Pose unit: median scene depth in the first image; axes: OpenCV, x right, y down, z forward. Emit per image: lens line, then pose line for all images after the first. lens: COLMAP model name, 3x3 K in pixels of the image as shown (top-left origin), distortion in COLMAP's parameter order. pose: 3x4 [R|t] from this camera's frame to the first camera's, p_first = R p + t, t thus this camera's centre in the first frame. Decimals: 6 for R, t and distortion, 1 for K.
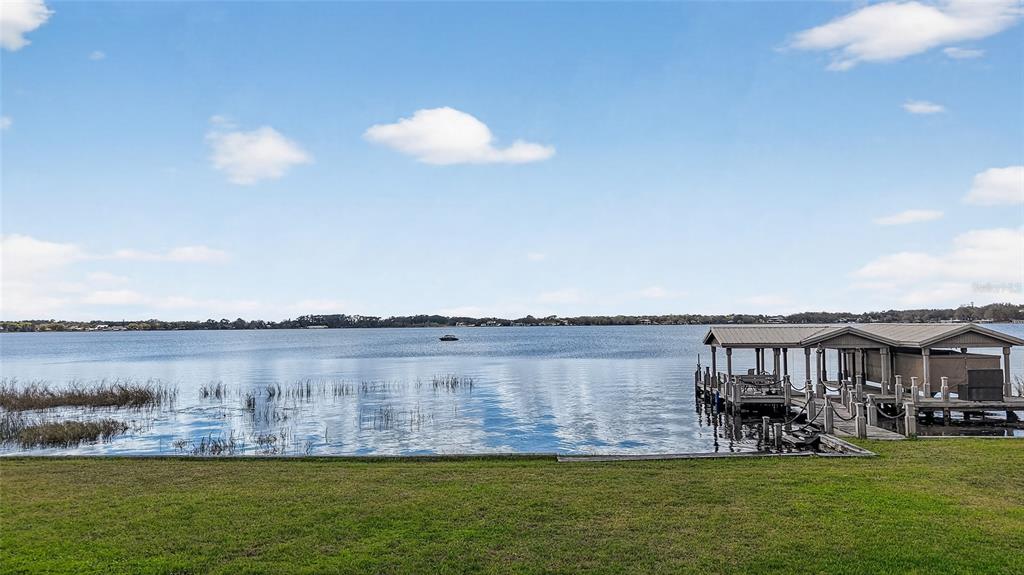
lens RADIAL K [[645.5, 0, 512.0], [0, 645.5, 287.5], [0, 0, 1]] dist [-0.004559, -0.002357]
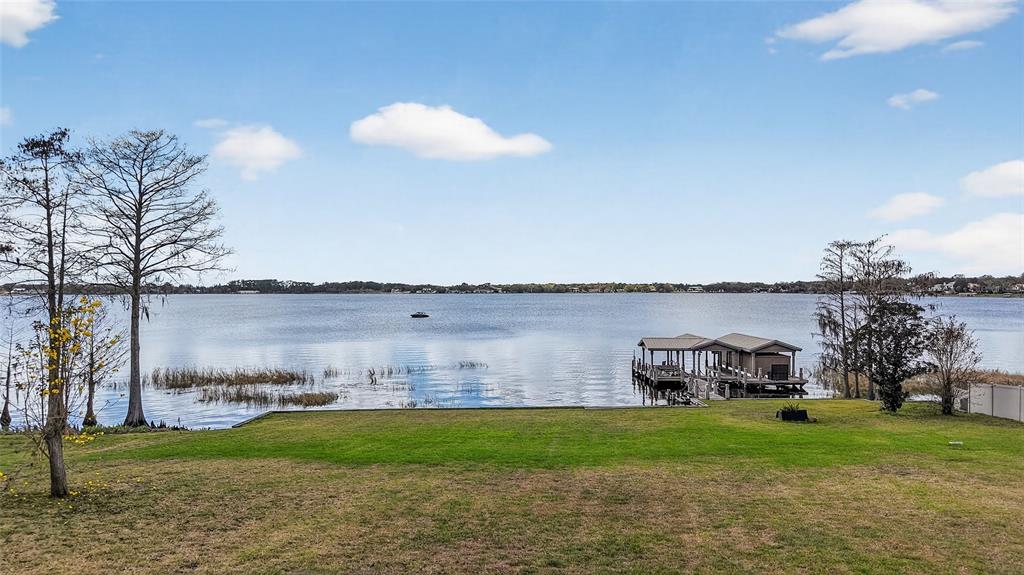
lens RADIAL K [[681.9, 0, 512.0], [0, 681.9, 287.5], [0, 0, 1]] dist [0.030918, -0.040808]
pose [[0.992522, 0.011920, 0.121485, -0.242271], [-0.019753, 0.997788, 0.063473, -0.164557], [-0.120460, -0.065398, 0.990562, -0.702224]]
